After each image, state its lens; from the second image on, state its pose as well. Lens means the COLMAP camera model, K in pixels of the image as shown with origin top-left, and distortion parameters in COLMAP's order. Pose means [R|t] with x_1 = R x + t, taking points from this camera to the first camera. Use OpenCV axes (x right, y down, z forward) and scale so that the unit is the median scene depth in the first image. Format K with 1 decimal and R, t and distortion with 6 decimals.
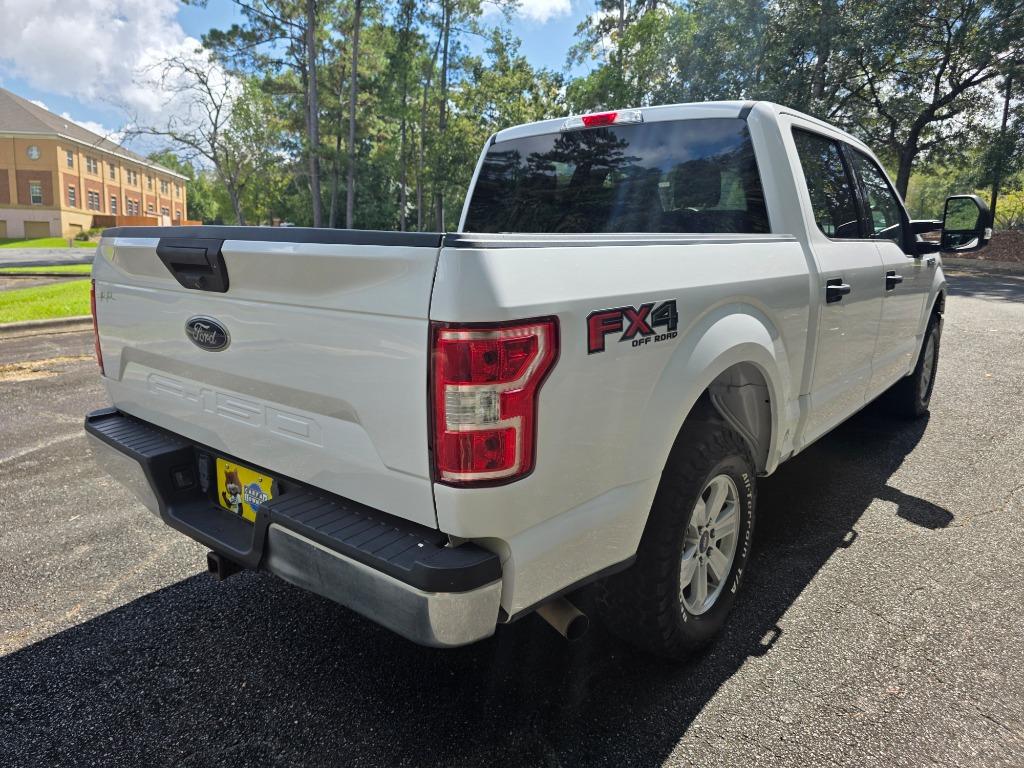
lens RADIAL K [[708.6, 0, 512.7], [0, 708.6, 369.1], [0, 0, 1]] dist [0.023213, -0.000800]
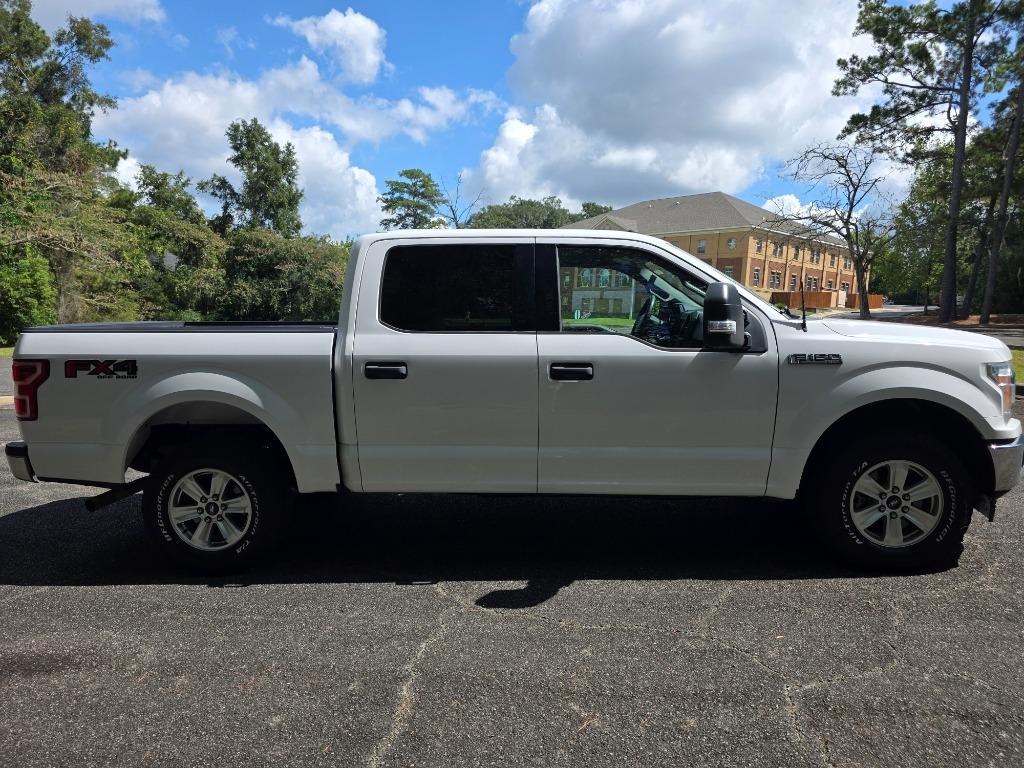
lens RADIAL K [[708.6, 0, 512.7], [0, 708.6, 369.1], [0, 0, 1]] dist [0.023213, -0.000800]
pose [[0.584147, 0.062249, -0.809258, 0.139590], [-0.142524, 0.989429, -0.026770, -0.009488], [0.799037, 0.130976, 0.586844, 0.037314]]
